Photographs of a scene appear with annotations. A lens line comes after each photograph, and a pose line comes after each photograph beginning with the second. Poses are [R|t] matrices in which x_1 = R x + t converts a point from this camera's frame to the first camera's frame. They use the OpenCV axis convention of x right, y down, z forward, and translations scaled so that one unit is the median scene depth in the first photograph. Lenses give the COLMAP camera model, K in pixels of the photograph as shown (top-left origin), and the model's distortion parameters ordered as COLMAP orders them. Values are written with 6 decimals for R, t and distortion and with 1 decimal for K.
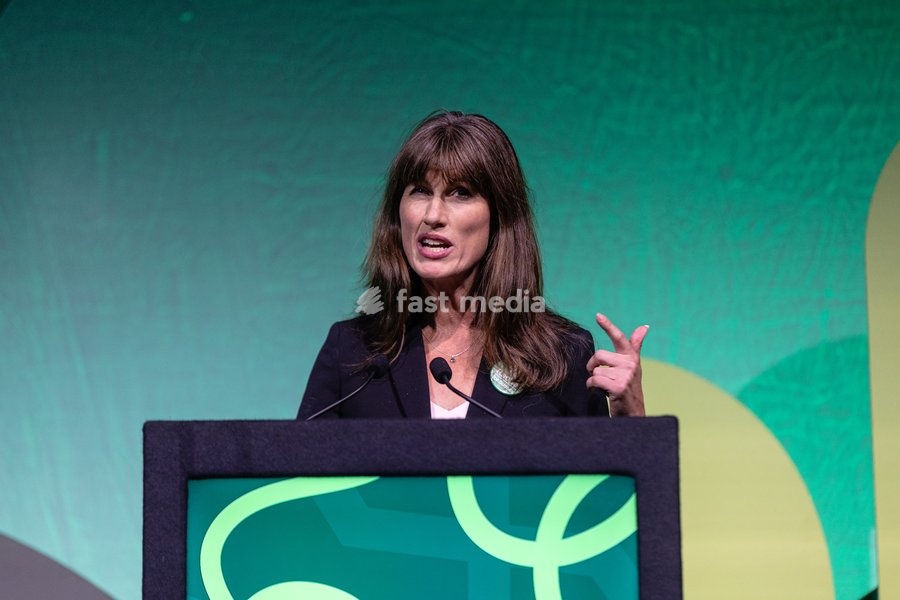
lens RADIAL K [[4876.5, 0, 450.0], [0, 4876.5, 300.0], [0, 0, 1]] dist [-0.160144, 12.059849]
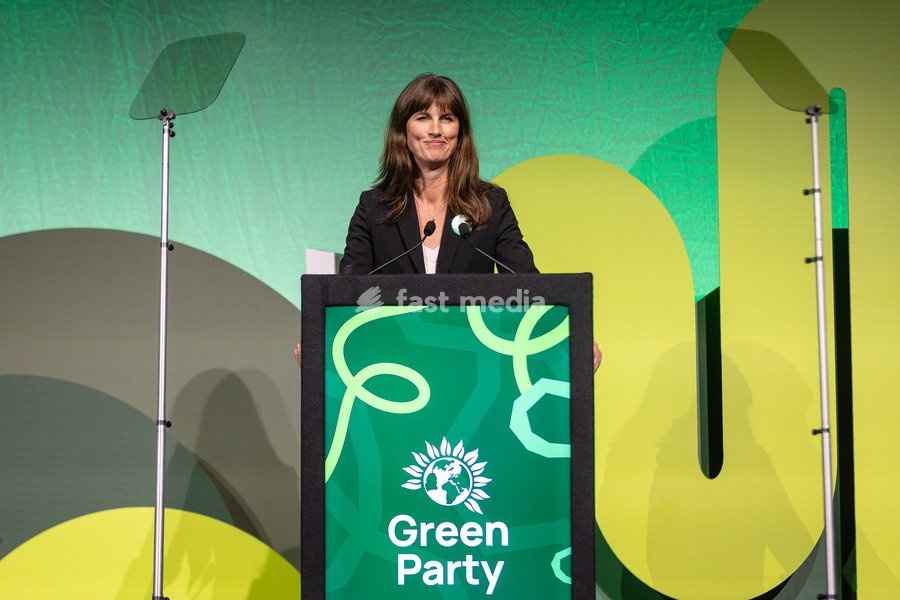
lens RADIAL K [[3489.0, 0, 450.0], [0, 3489.0, 300.0], [0, 0, 1]] dist [-0.271222, -3.629739]
pose [[0.999918, 0.004573, -0.011996, 0.009043], [-0.002772, 0.989274, 0.146045, -0.158326], [0.012536, -0.146000, 0.989205, -0.302835]]
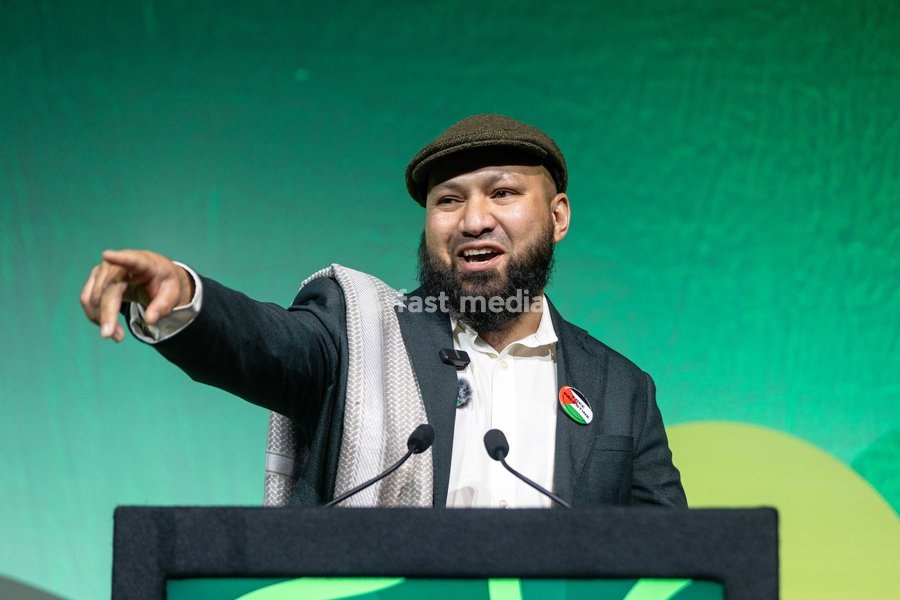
lens RADIAL K [[3610.4, 0, 450.0], [0, 3610.4, 300.0], [0, 0, 1]] dist [0.024033, -3.322181]
pose [[0.998483, 0.008112, -0.054463, 0.025054], [-0.009091, 0.999801, -0.017751, 0.000807], [0.054308, 0.018220, 0.998358, 0.405168]]
